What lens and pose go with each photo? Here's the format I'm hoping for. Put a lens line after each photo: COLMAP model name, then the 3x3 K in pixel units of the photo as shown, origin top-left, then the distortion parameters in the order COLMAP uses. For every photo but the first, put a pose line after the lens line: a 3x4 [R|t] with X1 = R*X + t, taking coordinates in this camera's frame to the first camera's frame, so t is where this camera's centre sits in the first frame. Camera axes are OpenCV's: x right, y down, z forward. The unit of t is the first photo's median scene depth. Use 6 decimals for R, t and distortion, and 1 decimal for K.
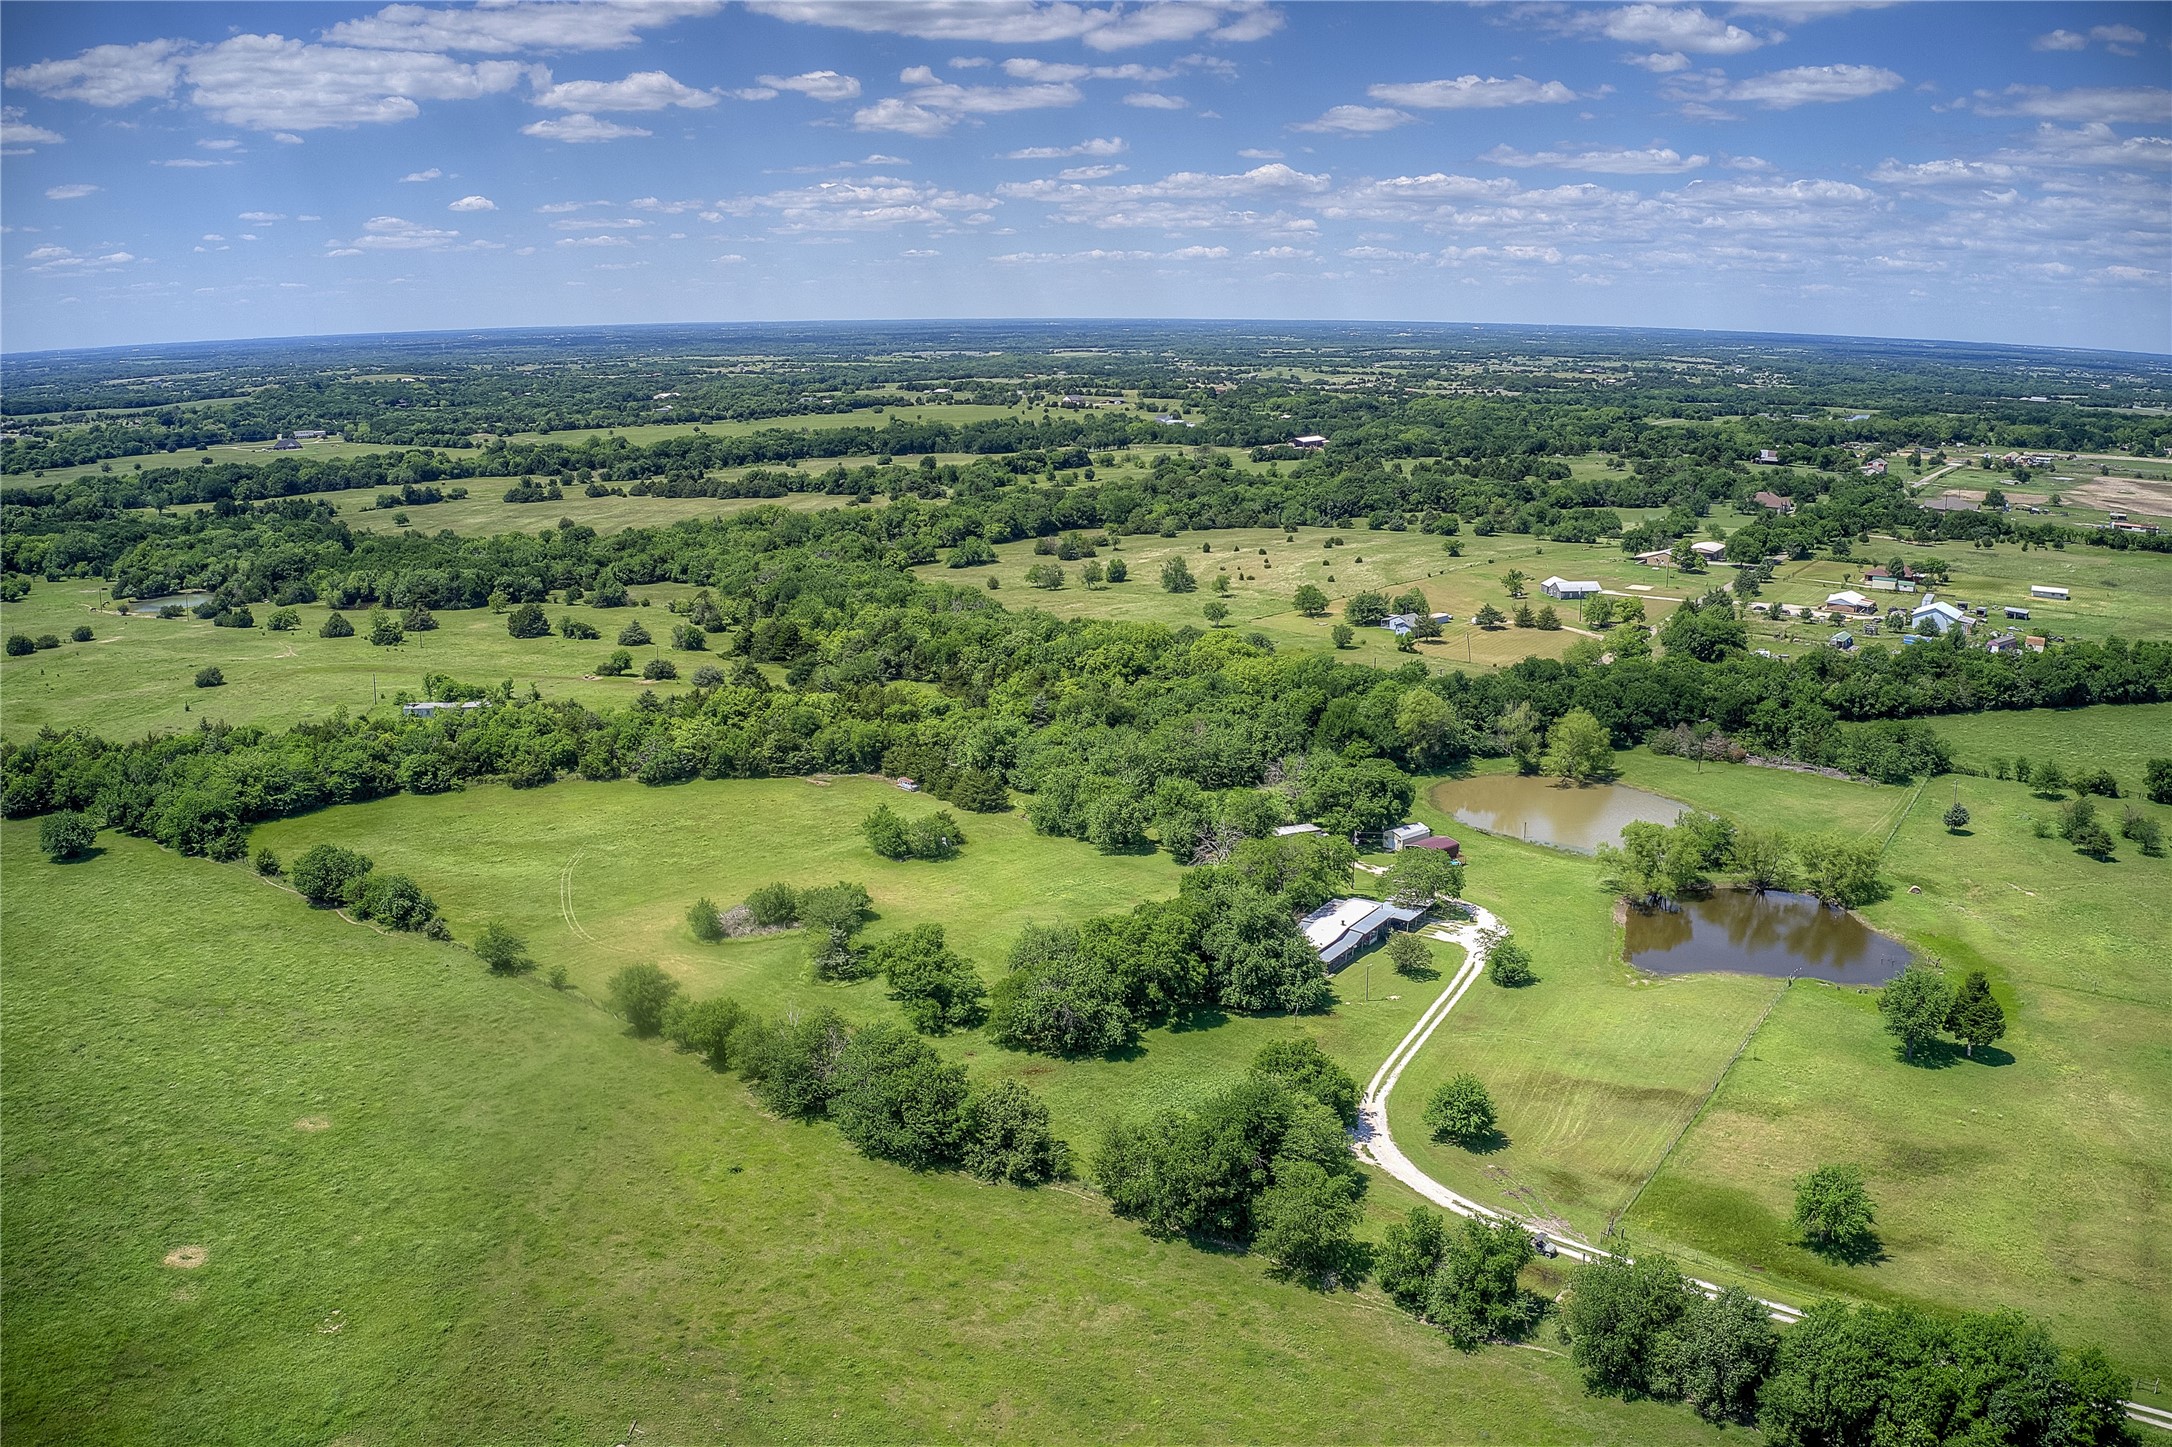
lens RADIAL K [[1715.9, 0, 1085.2], [0, 1715.9, 718.2], [0, 0, 1]] dist [-0.186565, 0.030429]
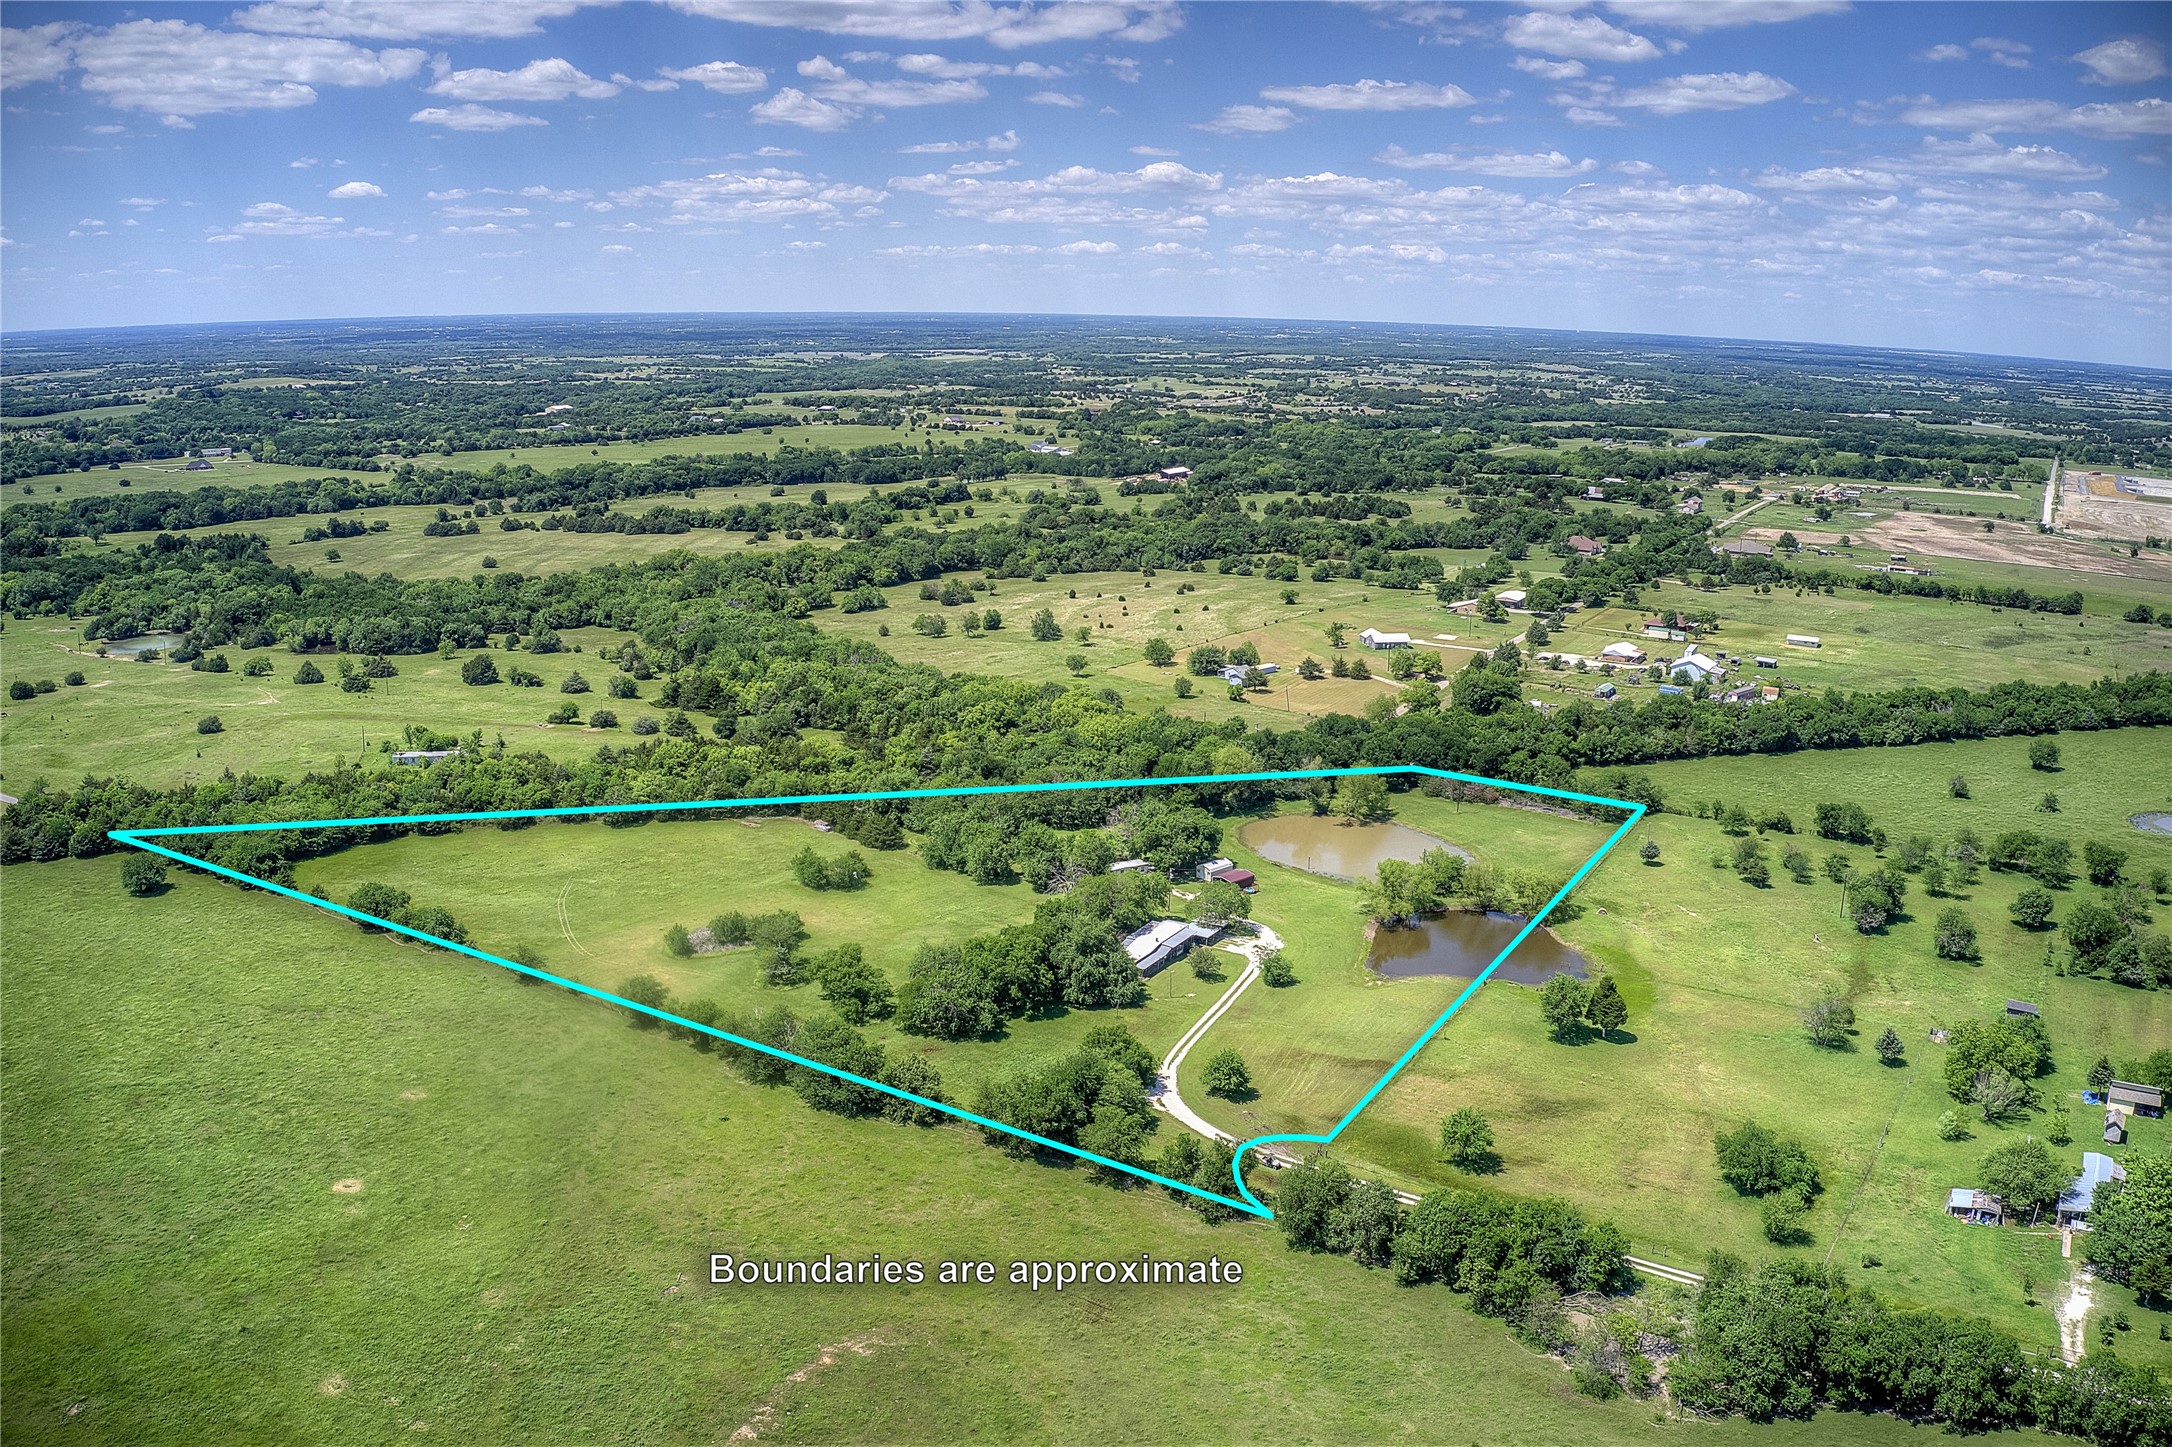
lens RADIAL K [[1715.9, 0, 1092.0], [0, 1715.9, 717.9], [0, 0, 1]] dist [-0.186565, 0.030429]
pose [[0.997267, -0.000692, 0.073884, 0.000116], [0.000405, 0.999992, 0.003890, -0.022308], [-0.073886, -0.003849, 0.997259, -0.127227]]
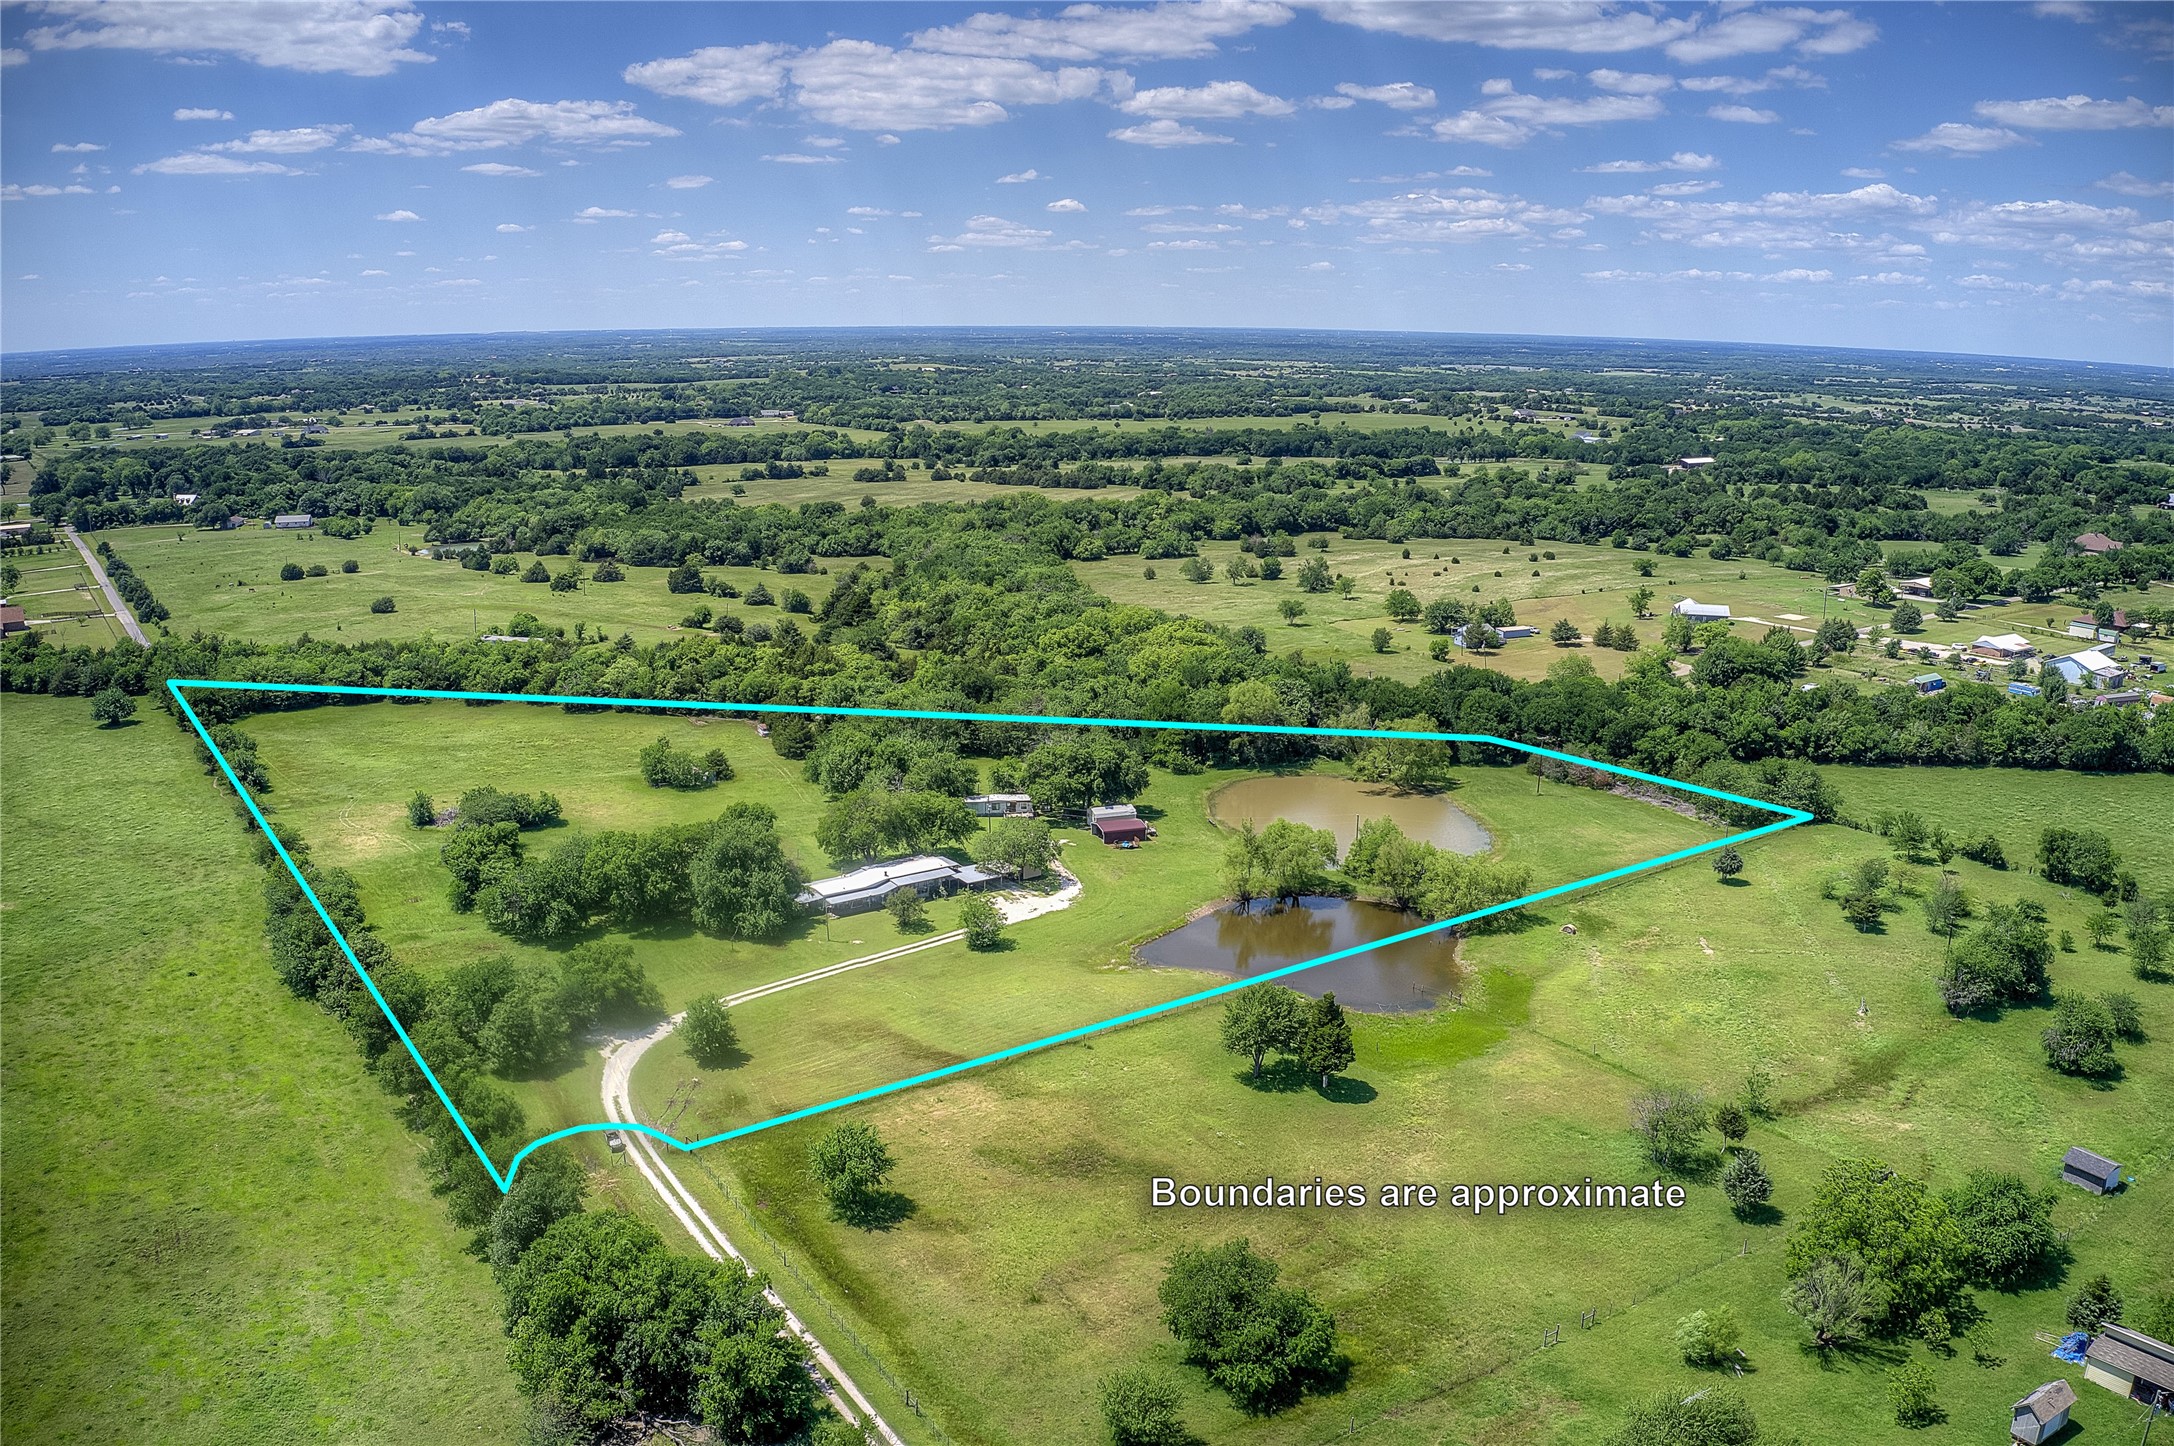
lens RADIAL K [[1717.5, 0, 1072.9], [0, 1717.5, 717.6], [0, 0, 1]] dist [-0.186565, 0.030429]
pose [[0.940496, 0.083083, -0.329491, 0.220056], [-0.085095, 0.996338, 0.008339, 0.002204], [0.328978, 0.020195, 0.944122, 0.015729]]
